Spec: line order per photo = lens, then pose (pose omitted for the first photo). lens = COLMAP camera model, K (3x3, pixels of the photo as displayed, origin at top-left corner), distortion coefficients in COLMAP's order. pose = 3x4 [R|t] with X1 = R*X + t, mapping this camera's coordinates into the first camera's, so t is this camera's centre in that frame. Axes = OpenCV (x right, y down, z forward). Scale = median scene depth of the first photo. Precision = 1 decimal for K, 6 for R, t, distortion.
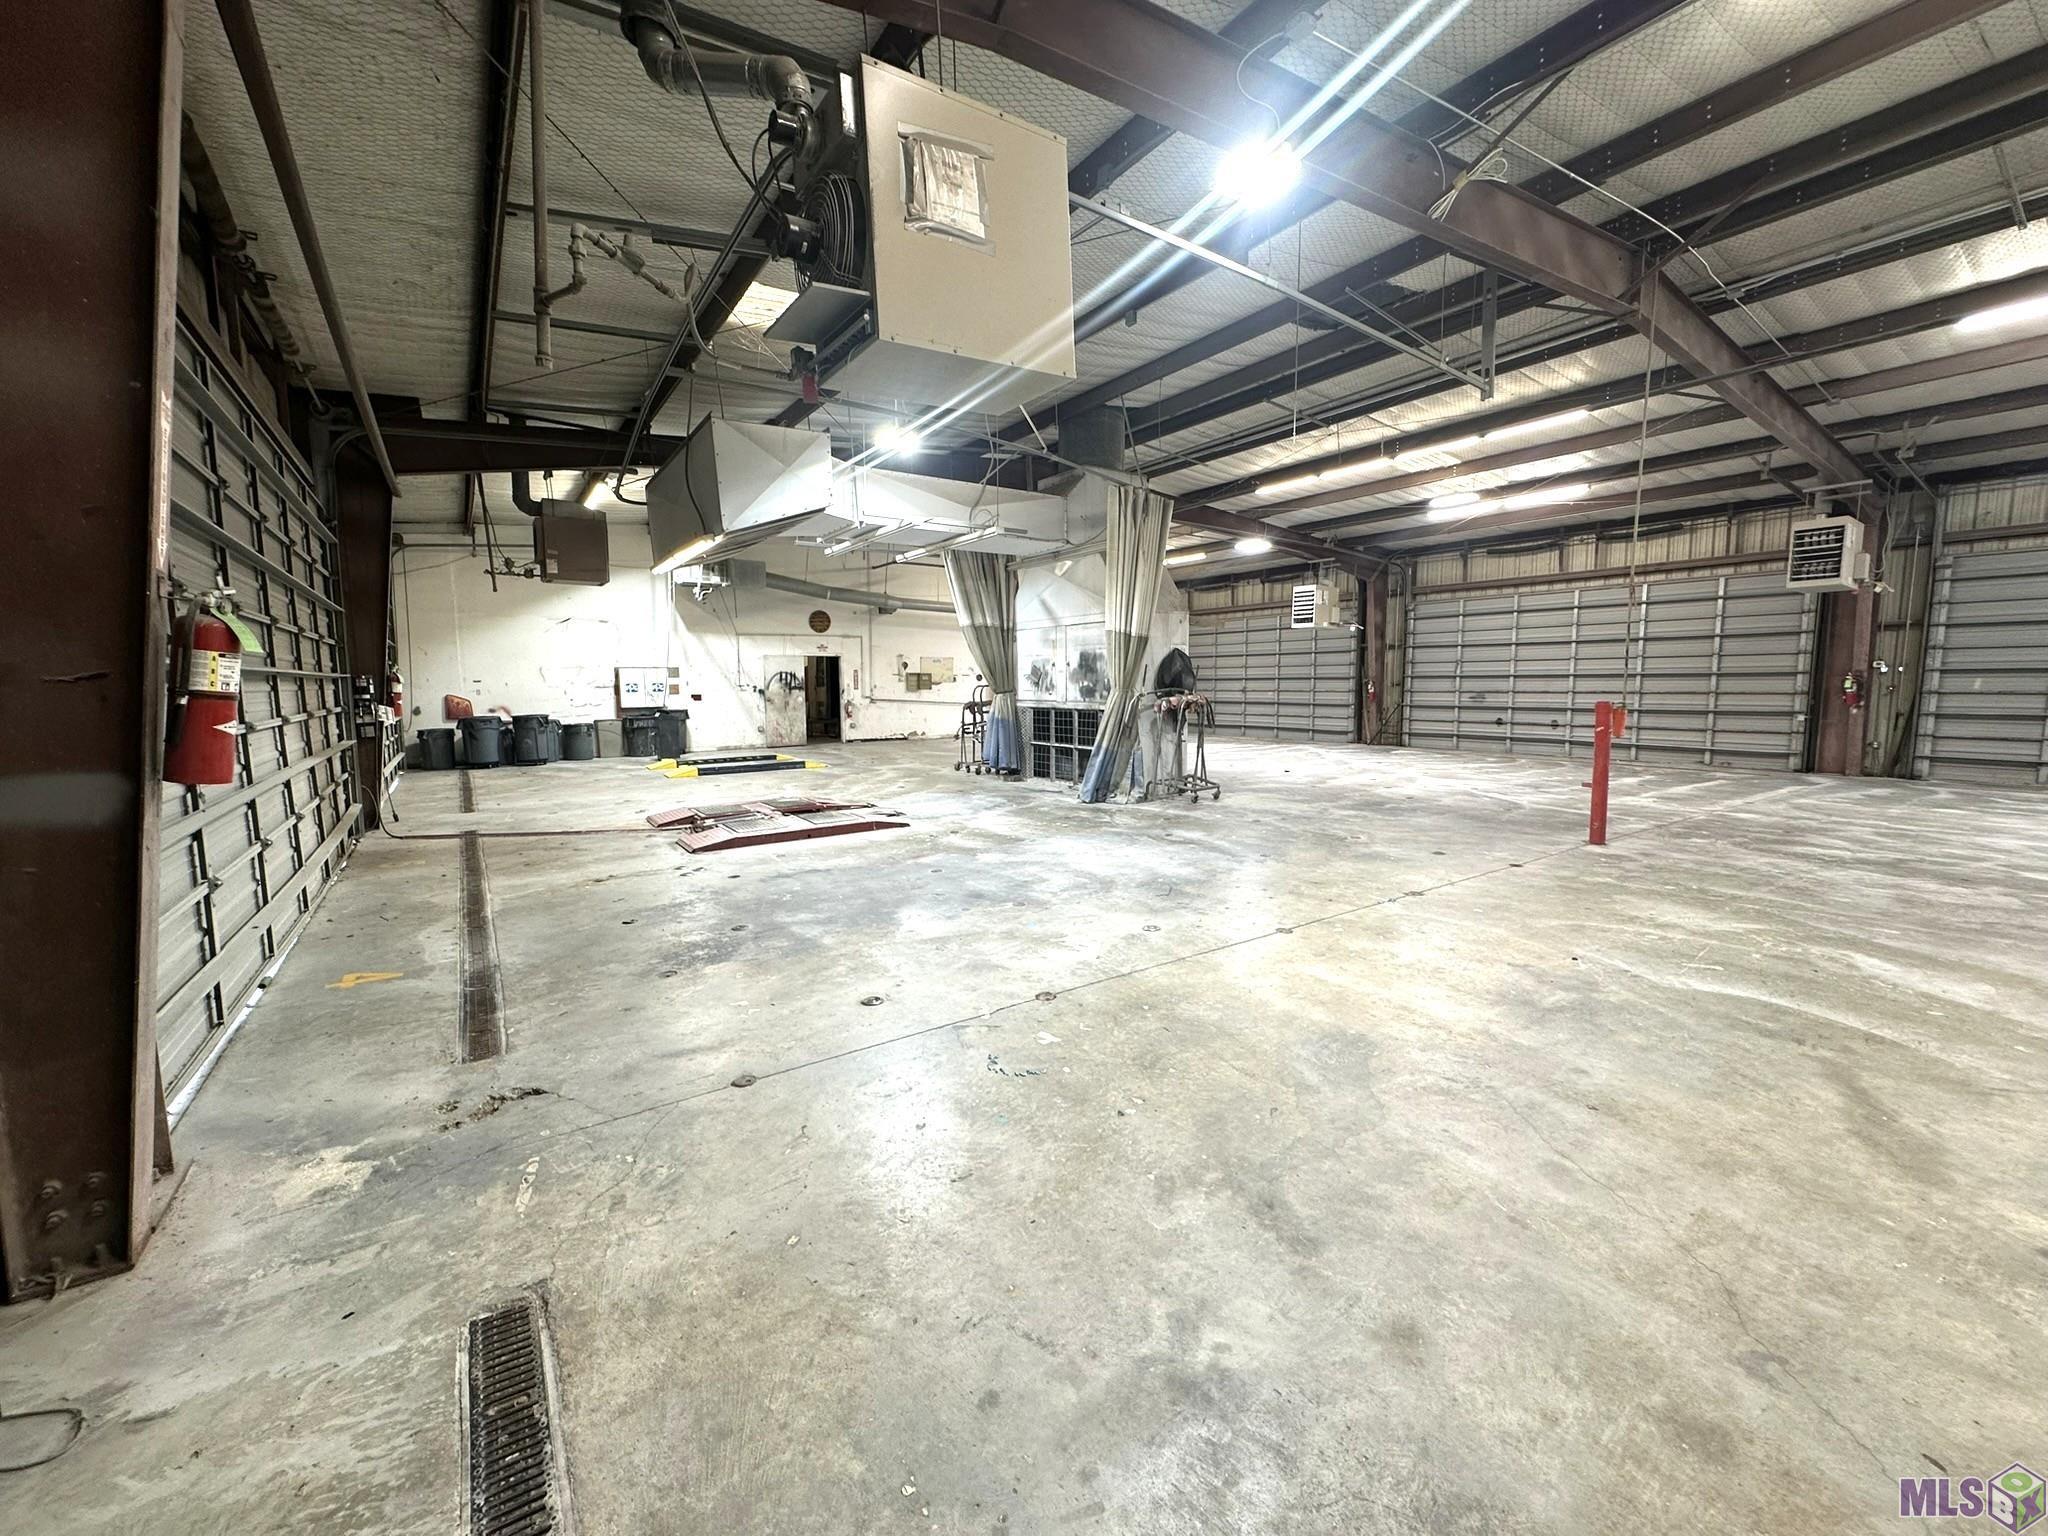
lens RADIAL K [[817.7, 0, 1029.0], [0, 817.7, 768.2], [0, 0, 1]] dist [0.006738, 0.000122]
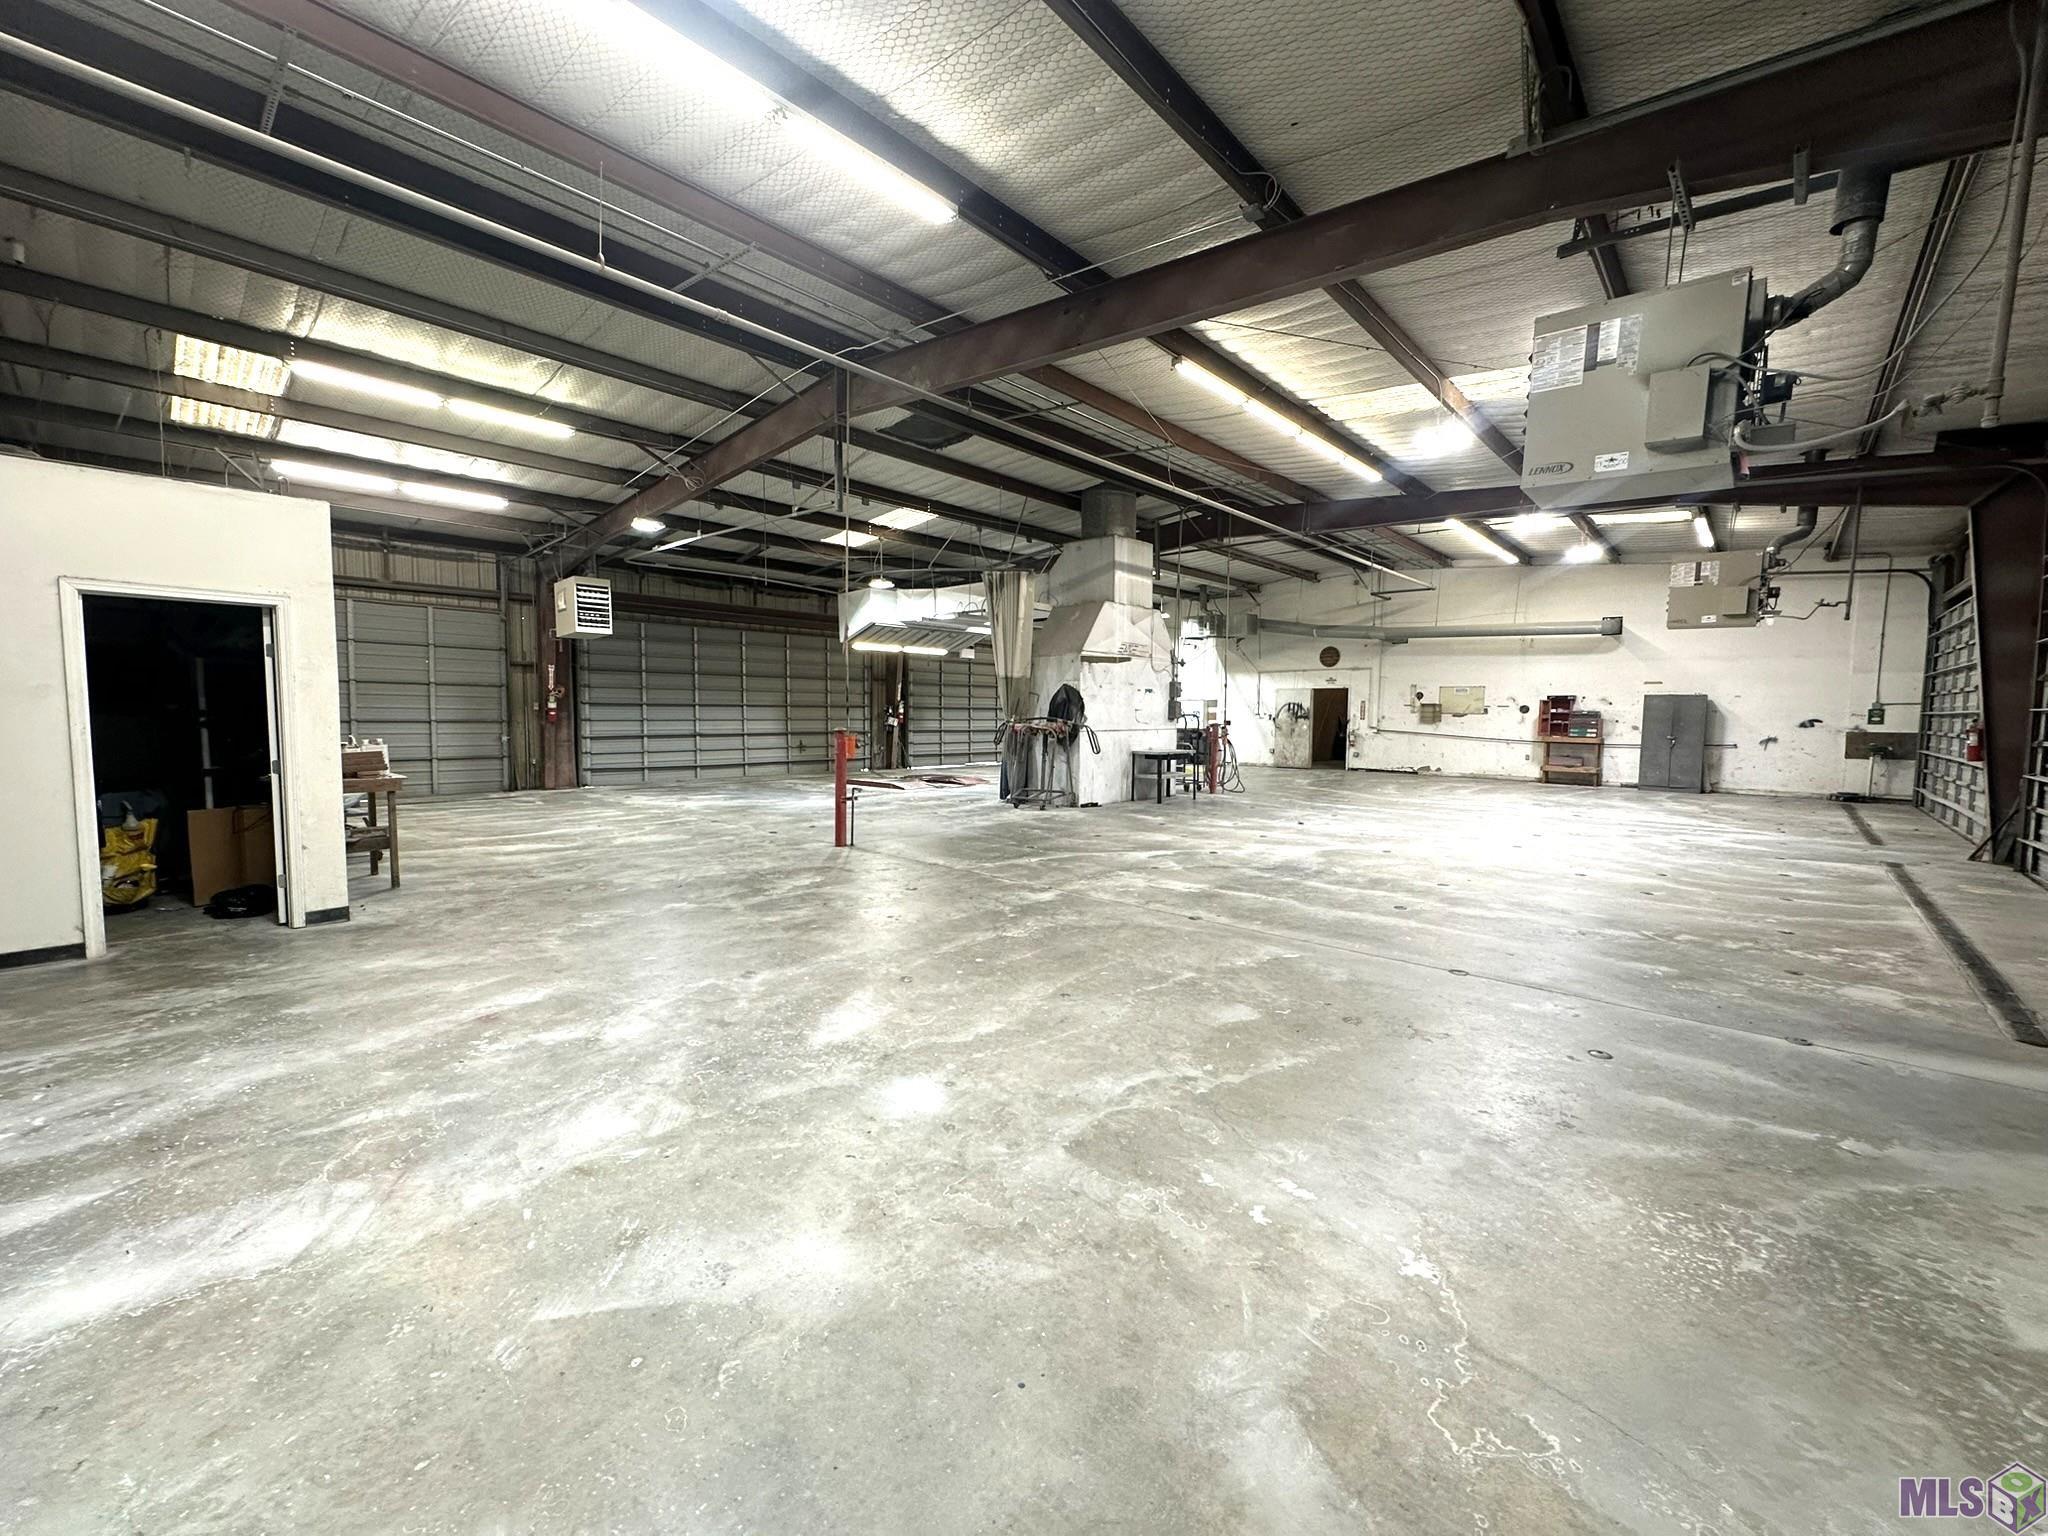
lens RADIAL K [[820.0, 0, 1028.7], [0, 820.0, 770.9], [0, 0, 1]] dist [-0.000323, -0.000001]
pose [[0.231433, 0.081450, -0.969435, 0.713774], [-0.111772, 0.992117, 0.056673, -0.045063], [0.966409, 0.095239, 0.238712, 0.362104]]
